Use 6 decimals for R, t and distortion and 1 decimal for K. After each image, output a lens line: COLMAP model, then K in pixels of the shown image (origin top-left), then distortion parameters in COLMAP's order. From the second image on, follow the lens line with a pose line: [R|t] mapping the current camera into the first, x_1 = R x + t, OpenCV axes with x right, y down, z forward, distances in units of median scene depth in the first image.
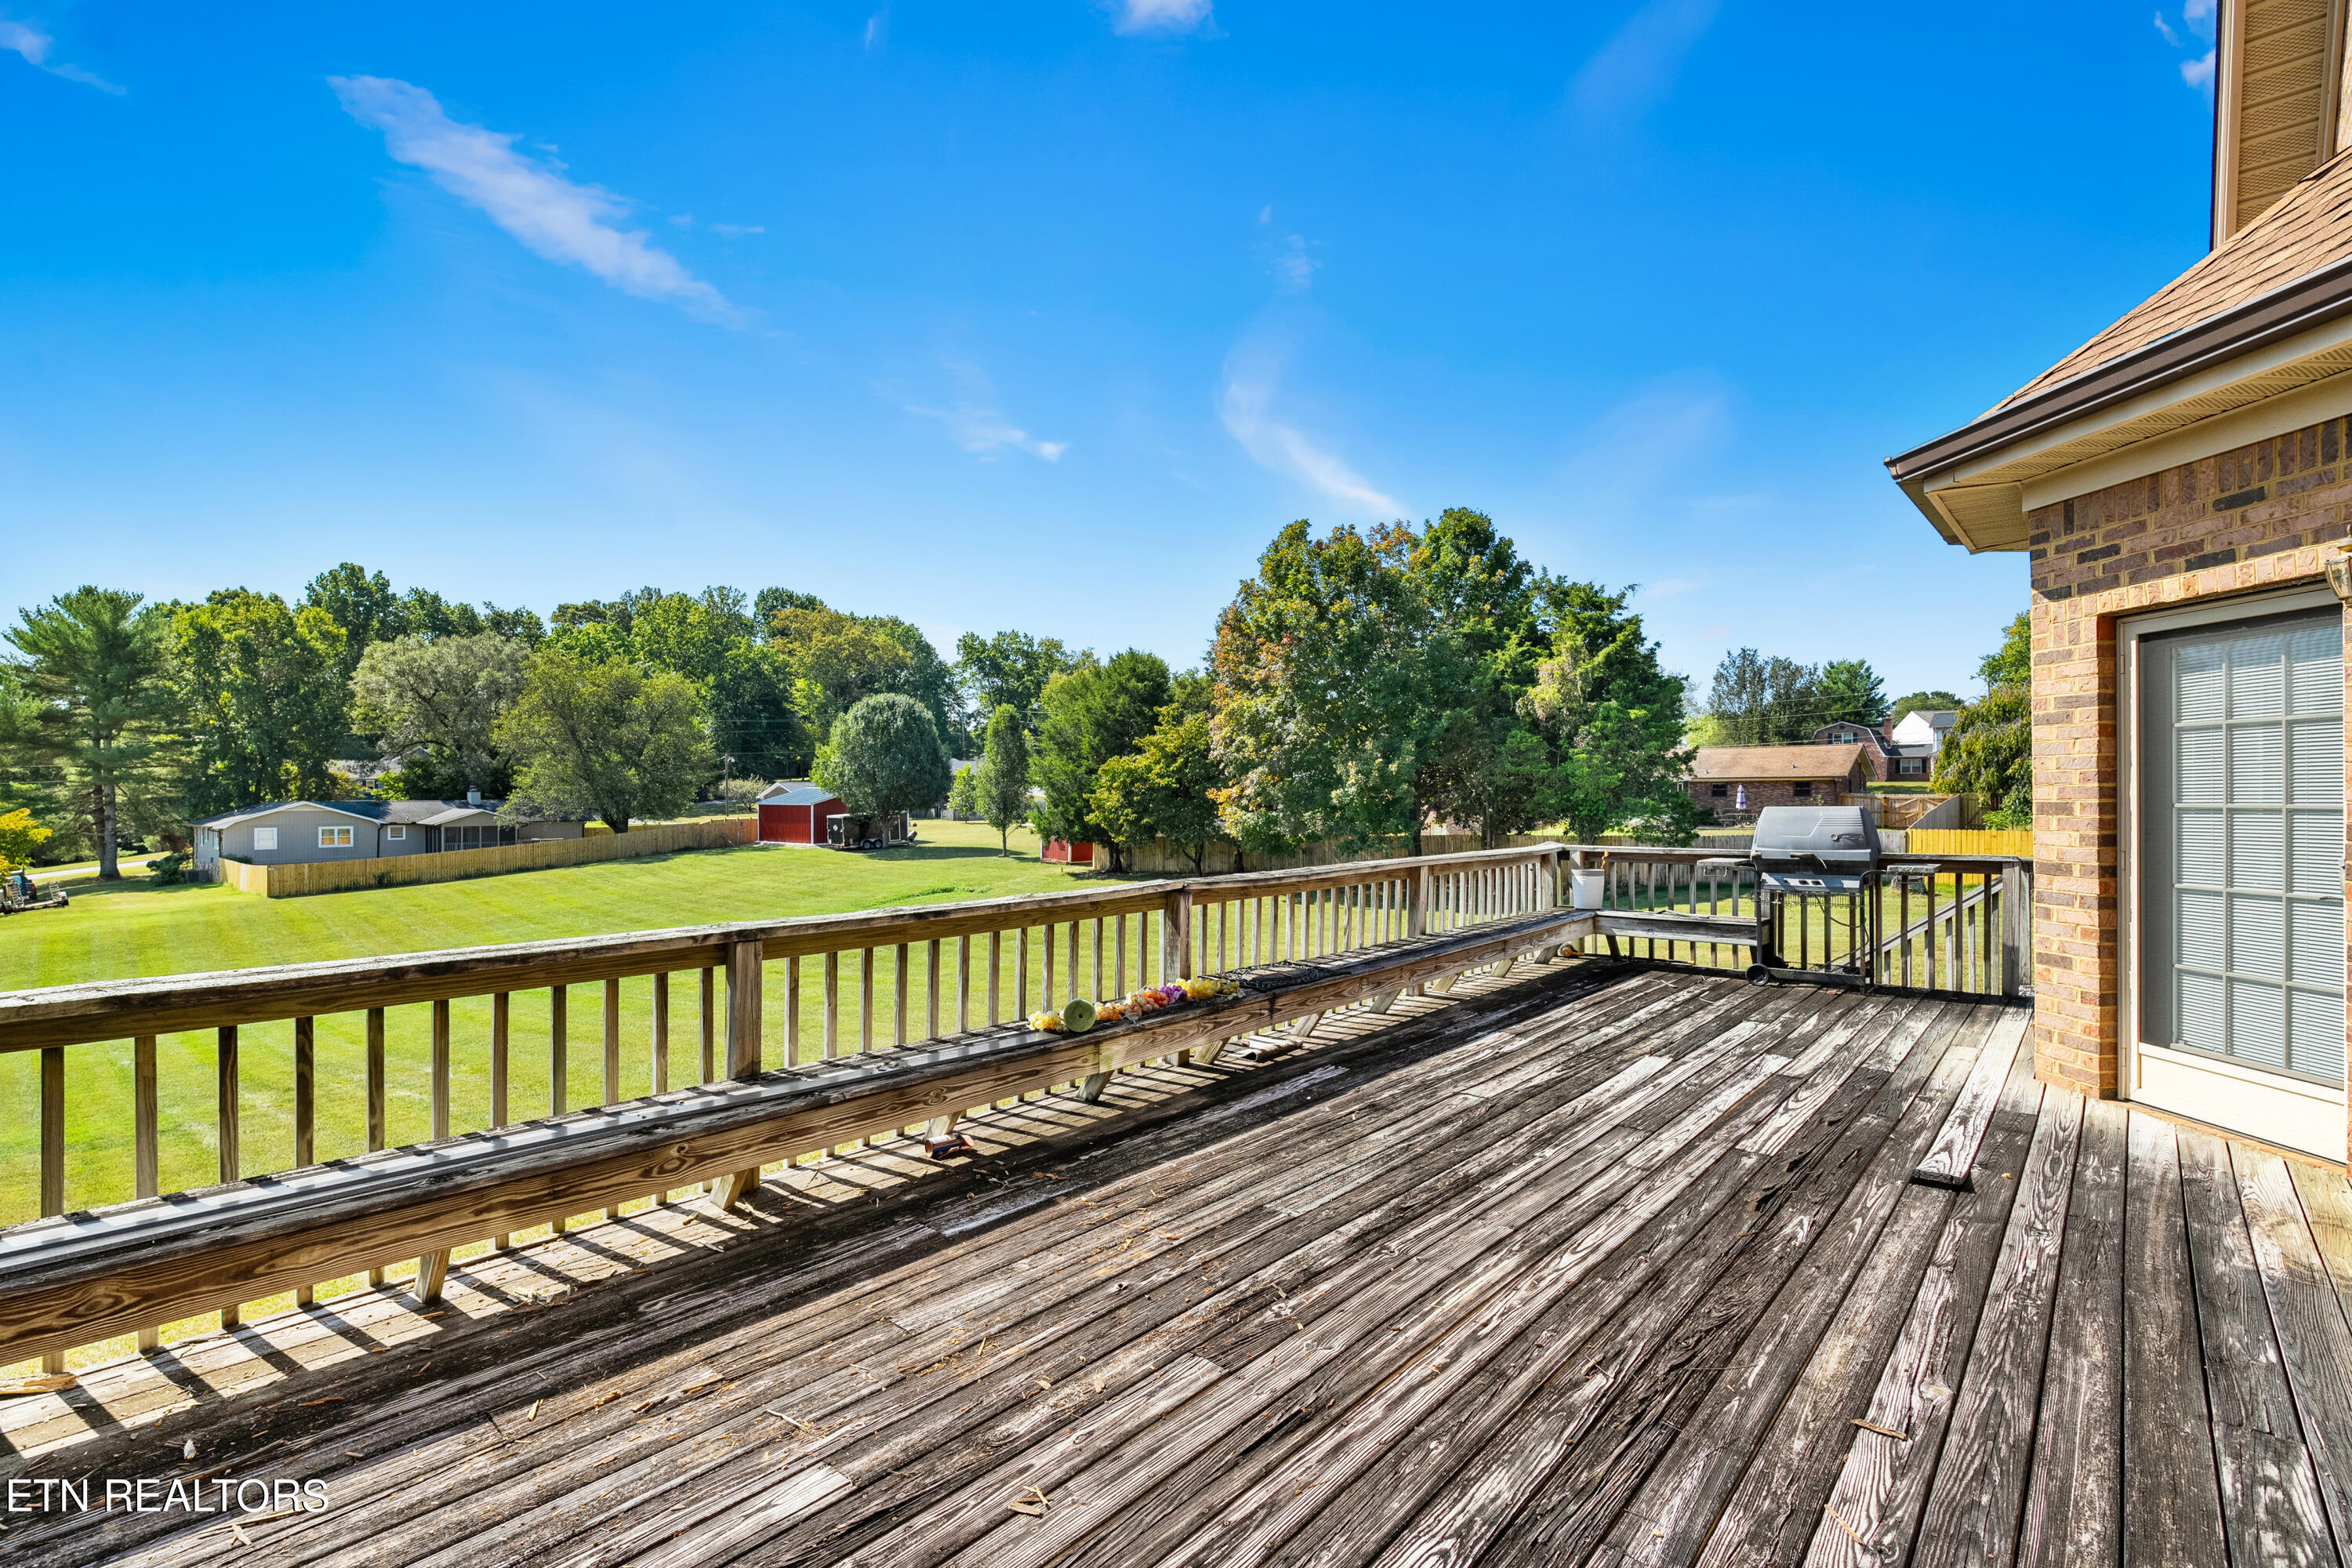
lens RADIAL K [[1054.0, 0, 1169.4], [0, 1054.0, 799.9], [0, 0, 1]] dist [-0.004656, 0.000496]
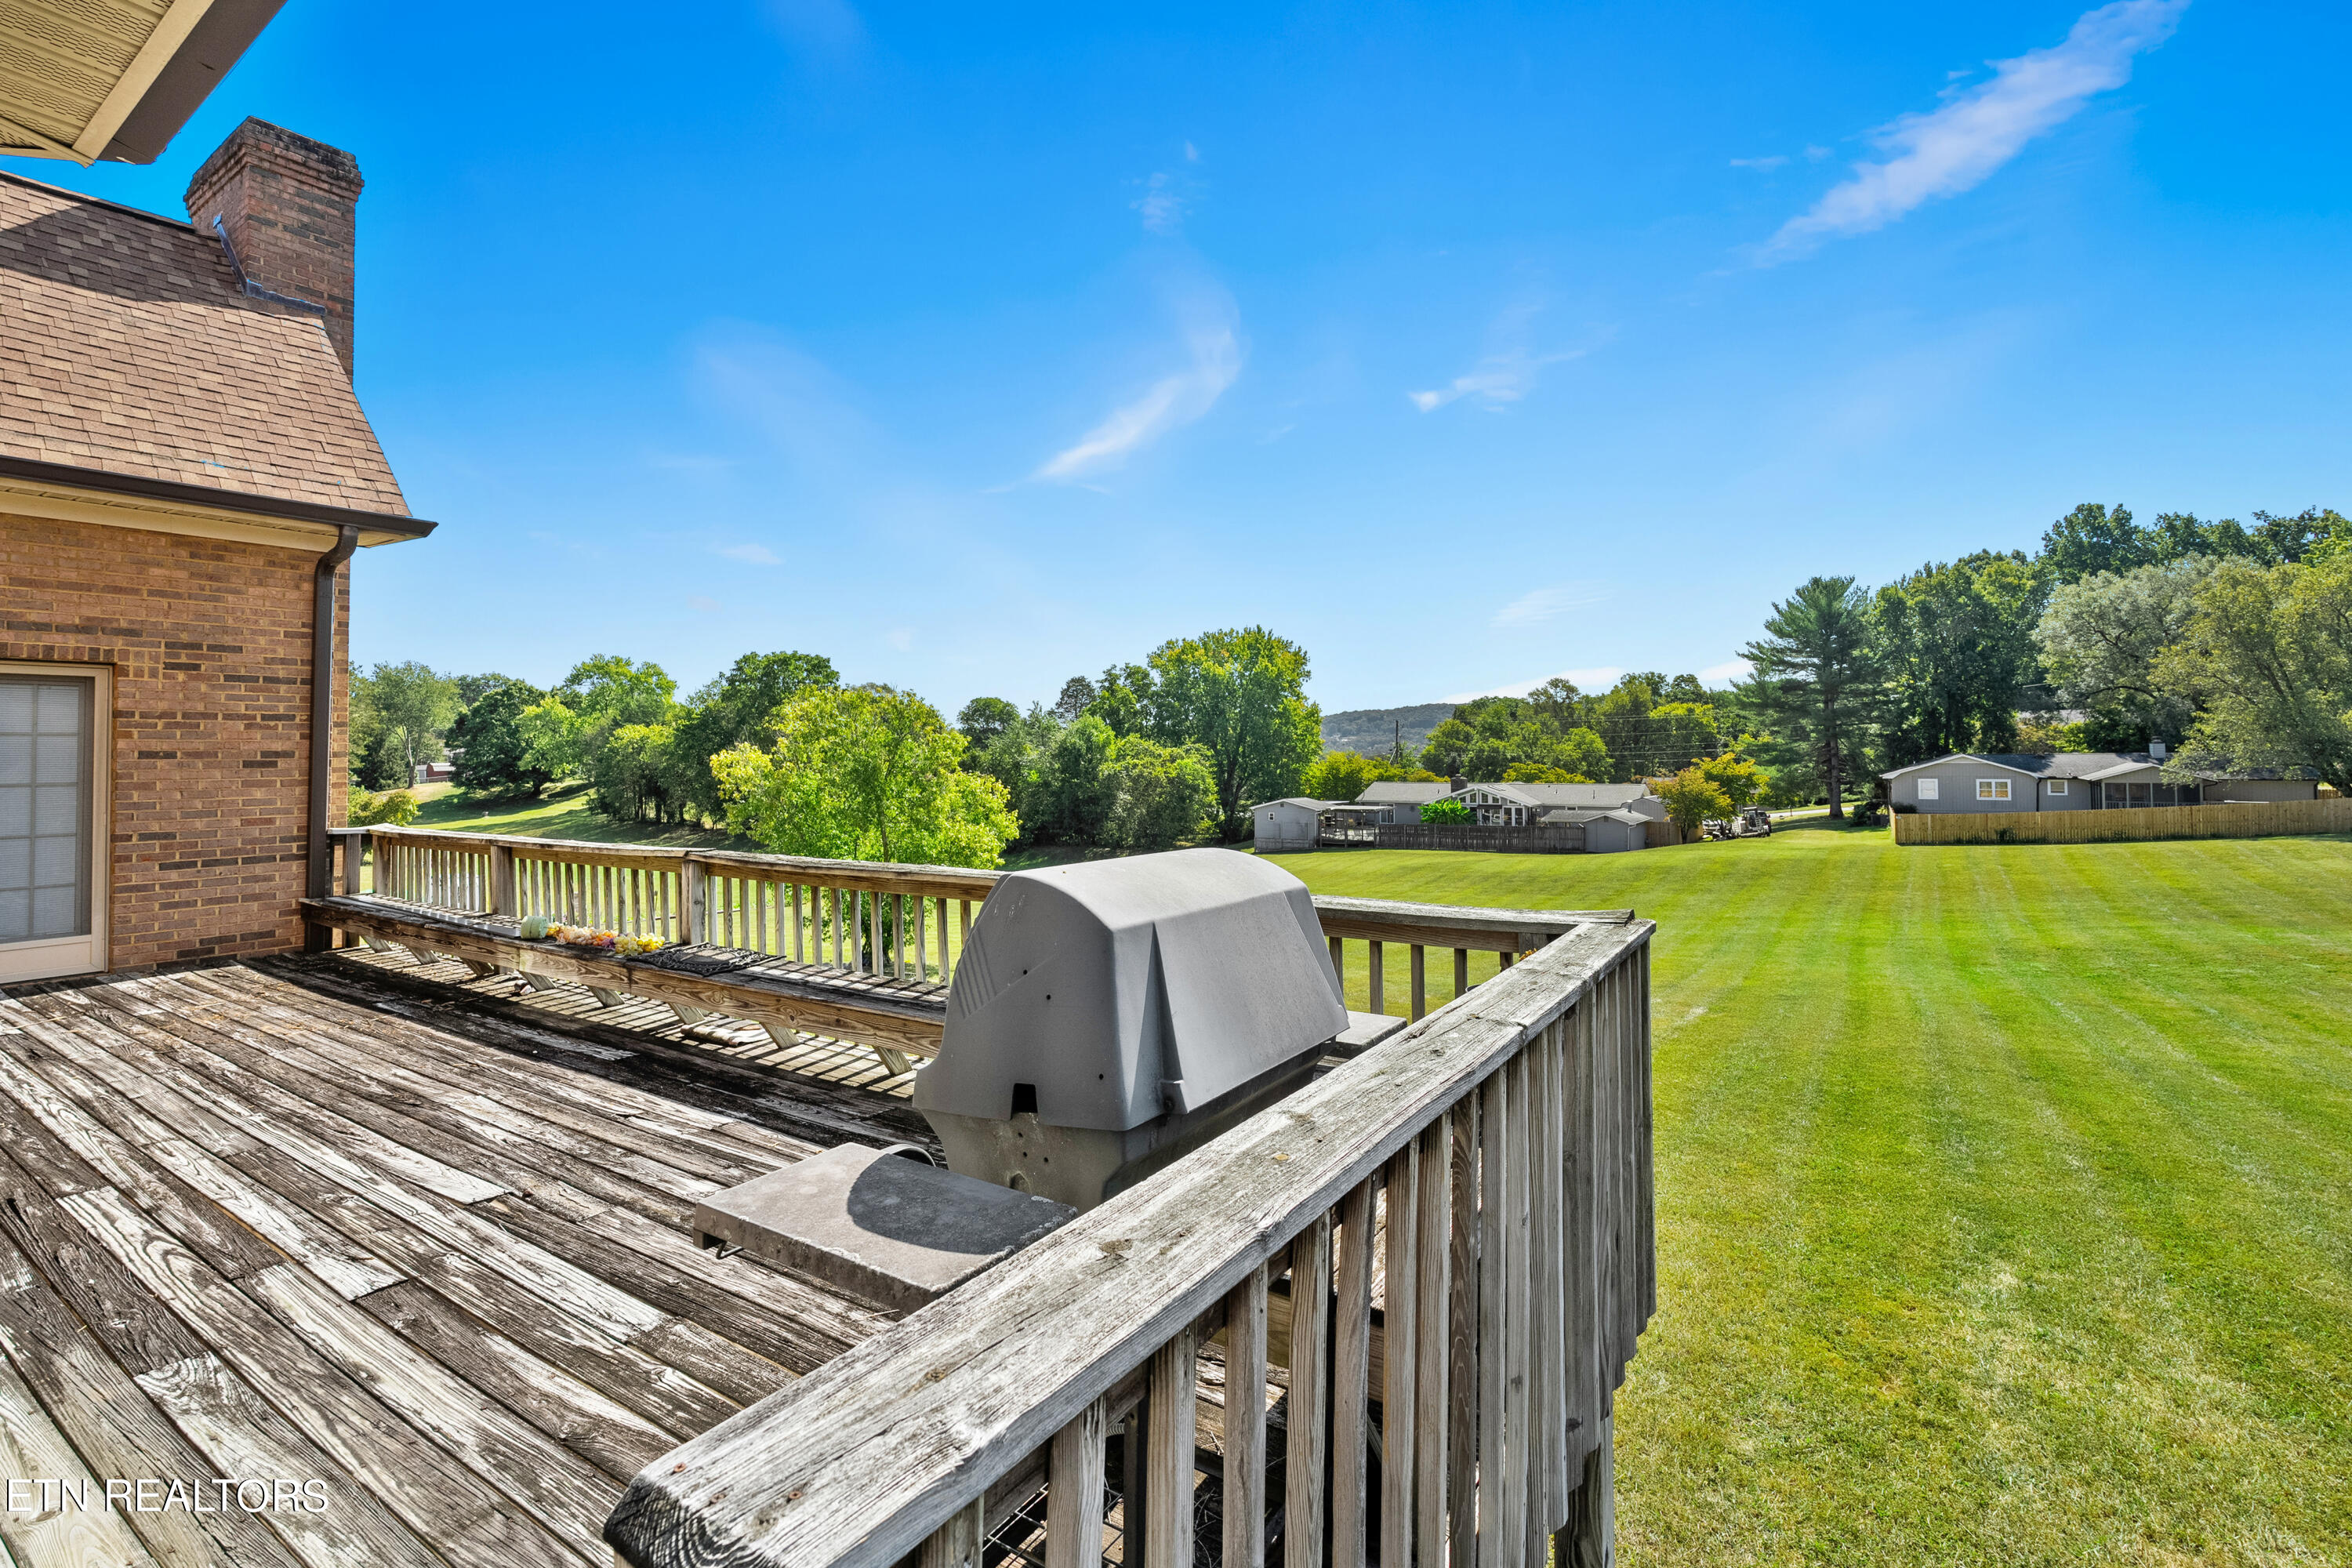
lens RADIAL K [[1054.0, 0, 1186.5], [0, 1054.0, 762.1], [0, 0, 1]] dist [-0.004656, 0.000496]
pose [[0.154714, 0.009419, -0.987914, 0.067733], [0.001342, 0.999952, 0.009744, -0.001556], [0.987958, -0.002834, 0.154694, 0.076998]]
